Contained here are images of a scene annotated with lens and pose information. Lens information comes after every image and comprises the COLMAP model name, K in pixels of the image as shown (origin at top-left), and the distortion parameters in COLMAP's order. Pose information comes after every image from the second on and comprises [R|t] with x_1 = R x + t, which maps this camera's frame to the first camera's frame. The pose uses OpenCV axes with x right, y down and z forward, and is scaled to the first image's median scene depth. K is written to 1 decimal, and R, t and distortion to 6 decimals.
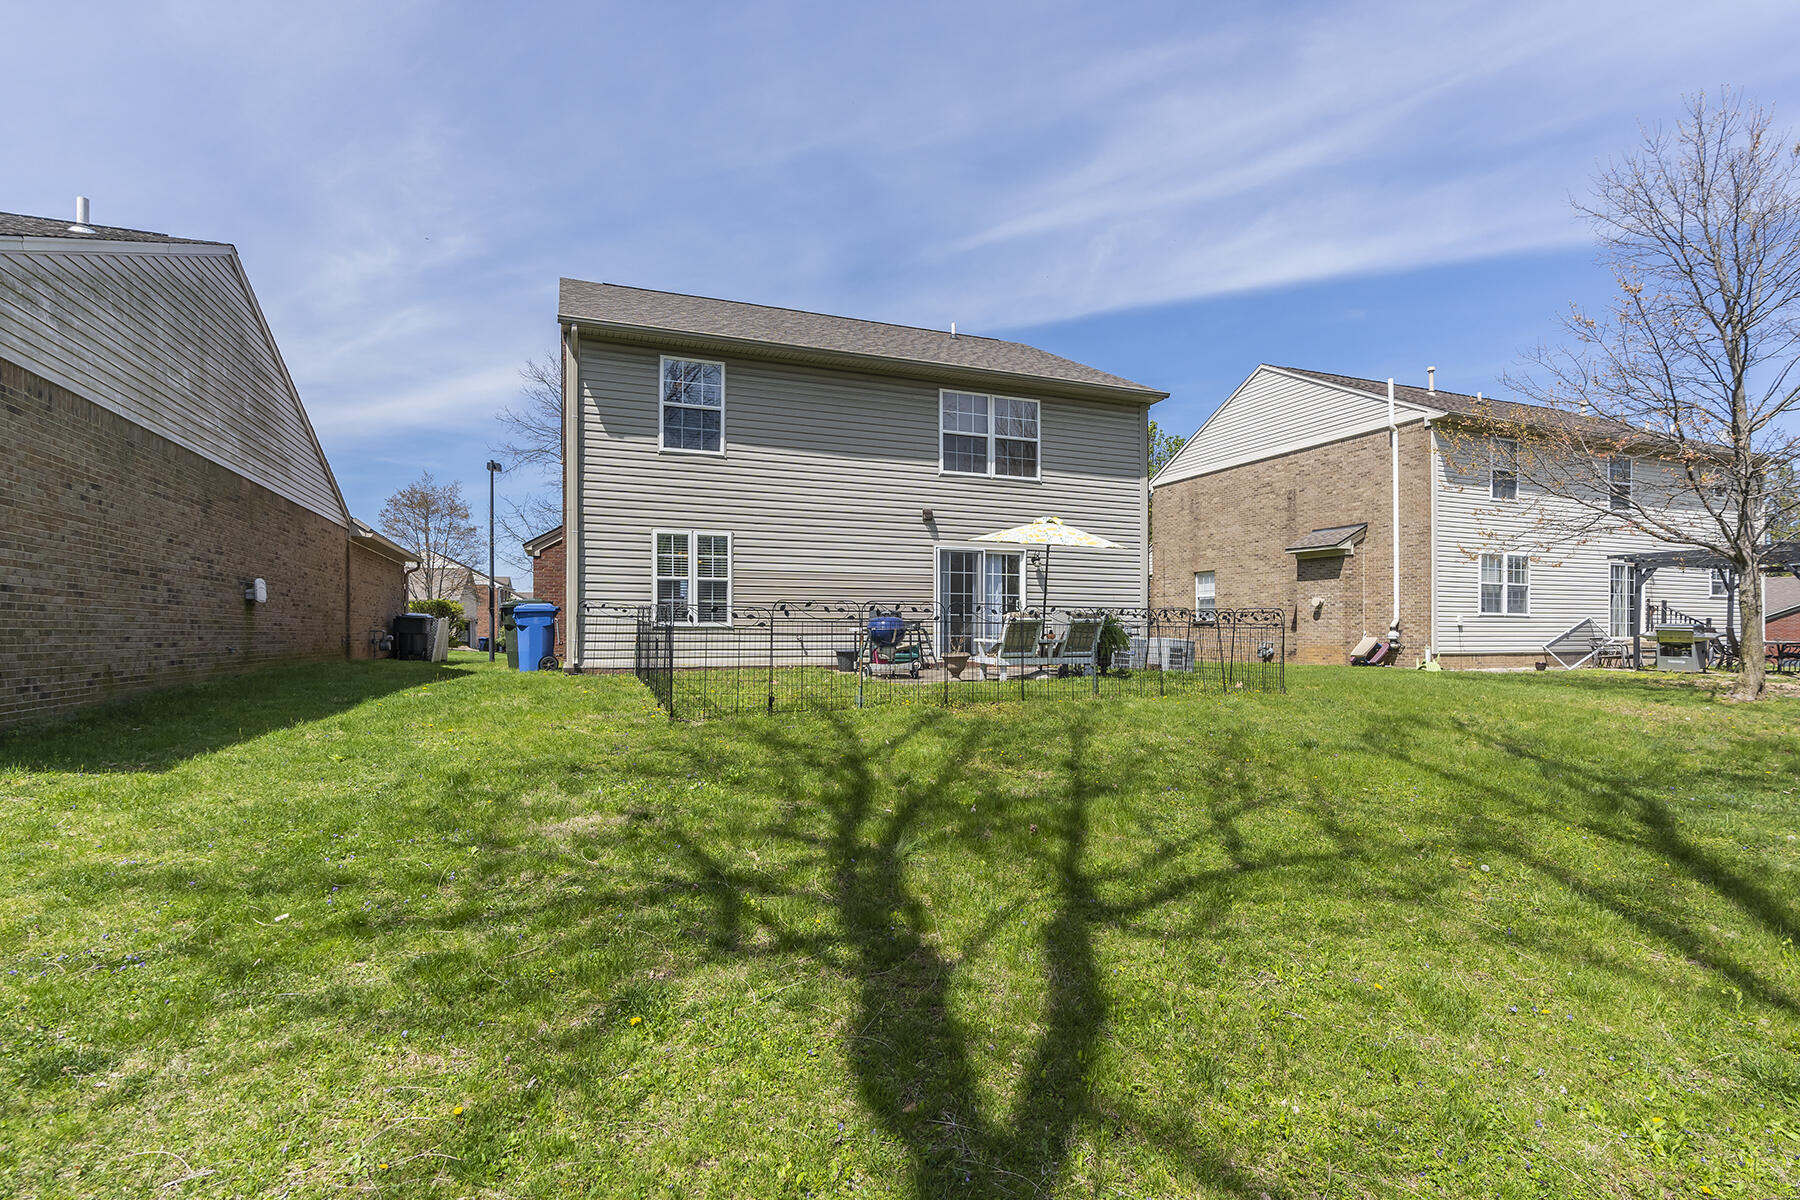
lens RADIAL K [[835.6, 0, 899.8], [0, 835.6, 608.9], [0, 0, 1]] dist [-0.003712, 0.001376]
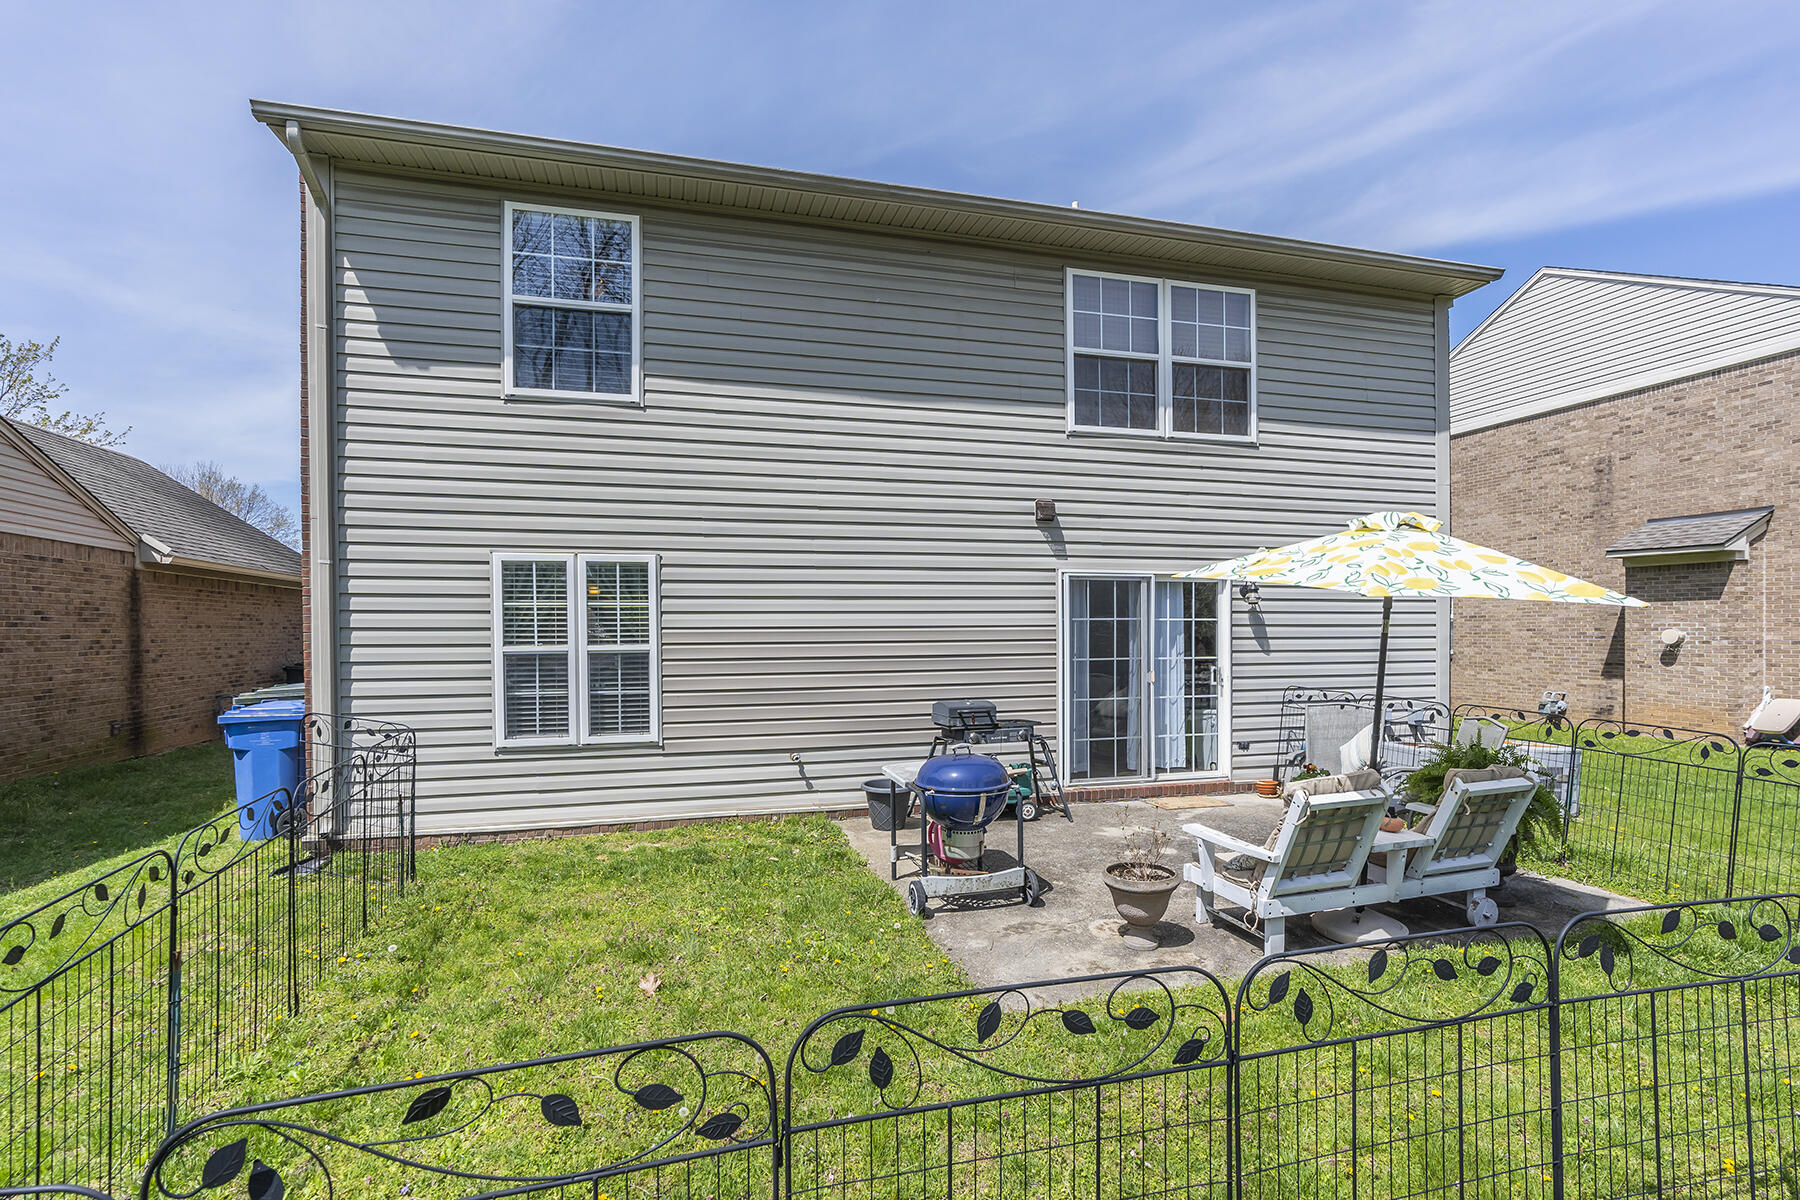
lens RADIAL K [[835.6, 0, 899.5], [0, 835.6, 624.6], [0, 0, 1]] dist [-0.003712, 0.001376]
pose [[0.993593, -0.006150, -0.112846, 0.001399], [0.009074, 0.999636, 0.025416, -0.055120], [0.112648, -0.026277, 0.993287, 0.466388]]
